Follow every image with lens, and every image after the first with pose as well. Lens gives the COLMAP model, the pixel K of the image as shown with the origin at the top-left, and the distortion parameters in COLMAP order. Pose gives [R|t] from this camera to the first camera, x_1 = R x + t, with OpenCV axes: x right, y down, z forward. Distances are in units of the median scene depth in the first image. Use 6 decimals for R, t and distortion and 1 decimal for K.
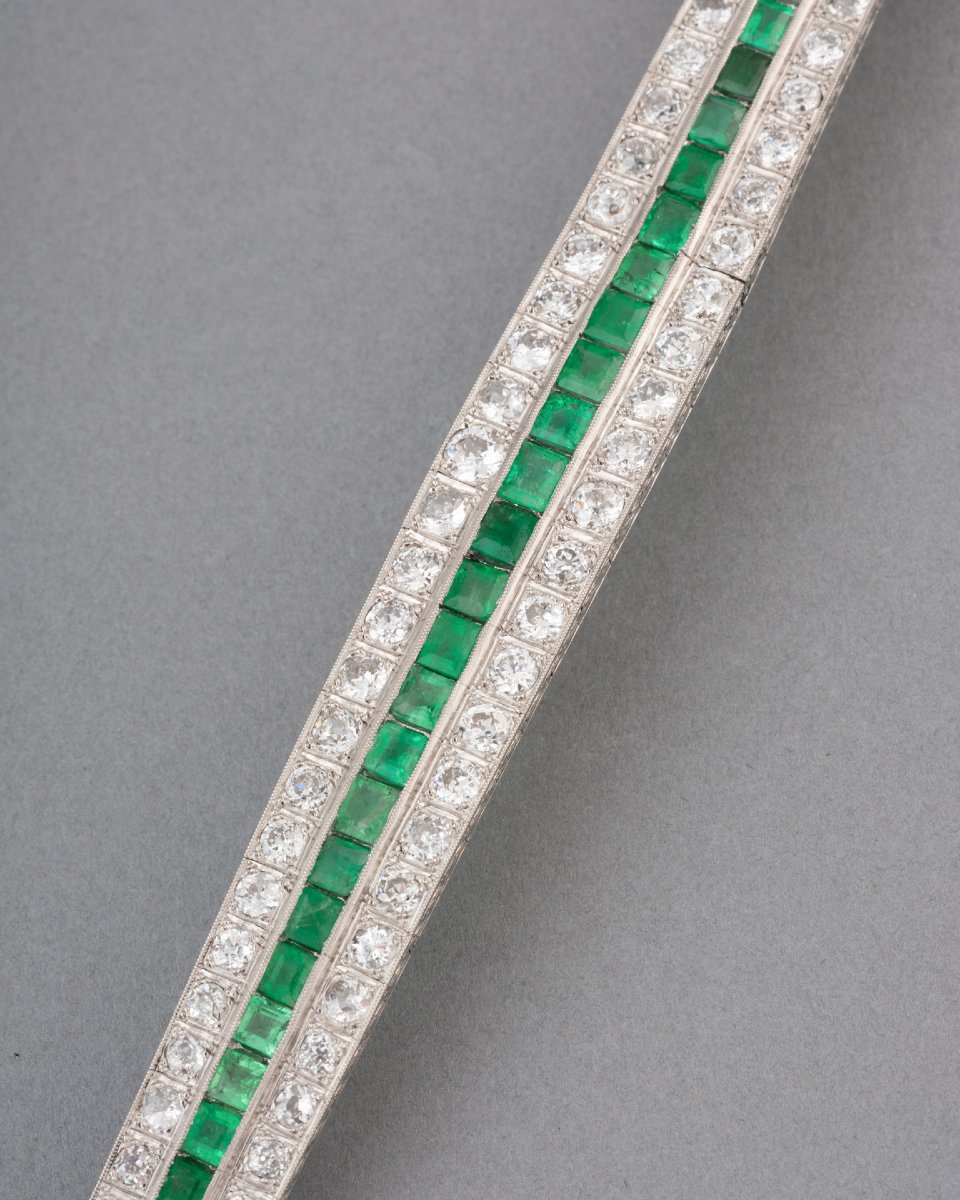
lens RADIAL K [[5409.5, 0, 474.4], [0, 5409.5, 630.3], [0, 0, 1]] dist [0.665088, 0.000000]
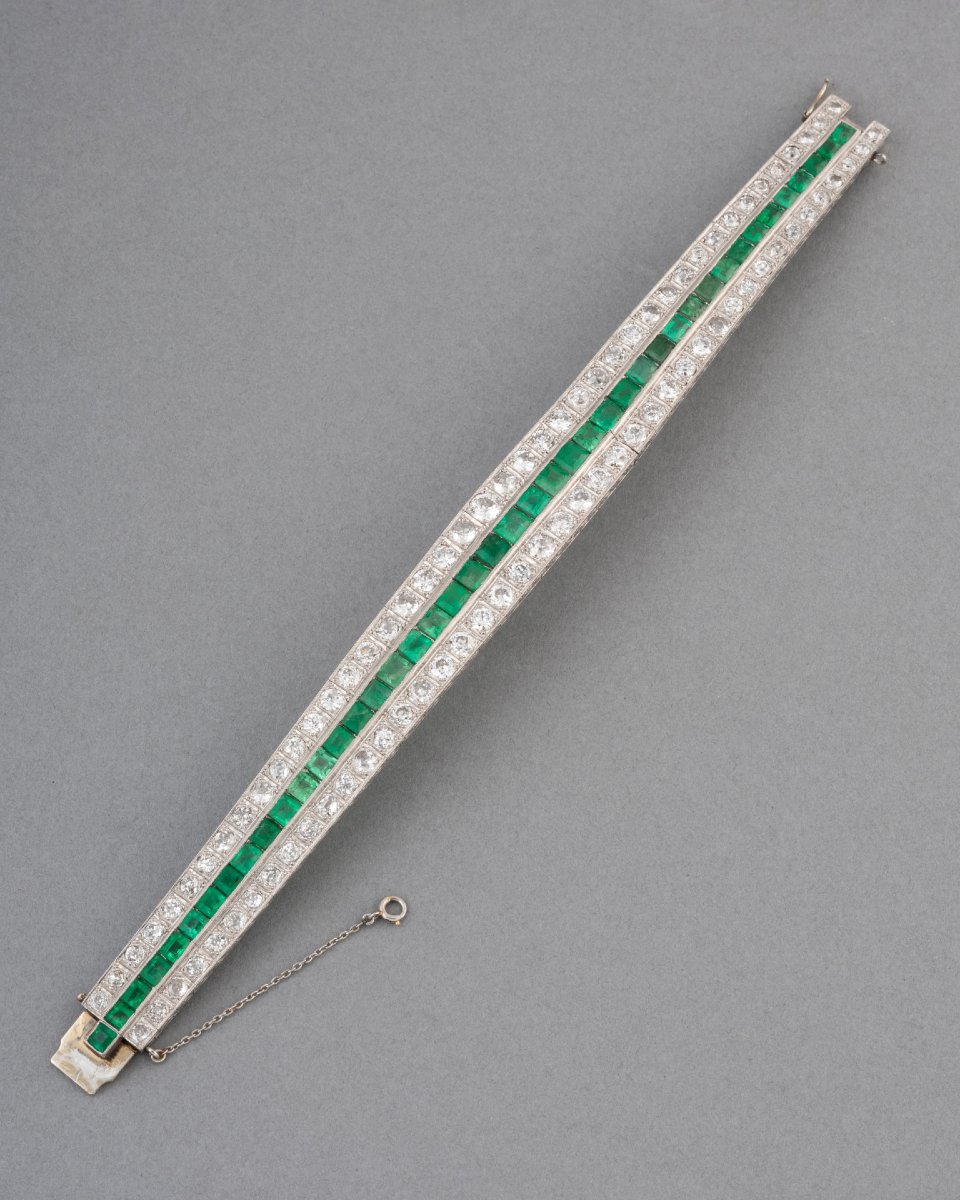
lens RADIAL K [[5678.2, 0, 478.5], [0, 5678.2, 602.6], [0, 0, 1]] dist [0.356211, 0.000000]
pose [[0.970221, 0.230101, 0.075667, -0.148390], [-0.228888, 0.973146, -0.024446, 0.051265], [-0.079260, 0.006399, 0.996833, -1.033449]]
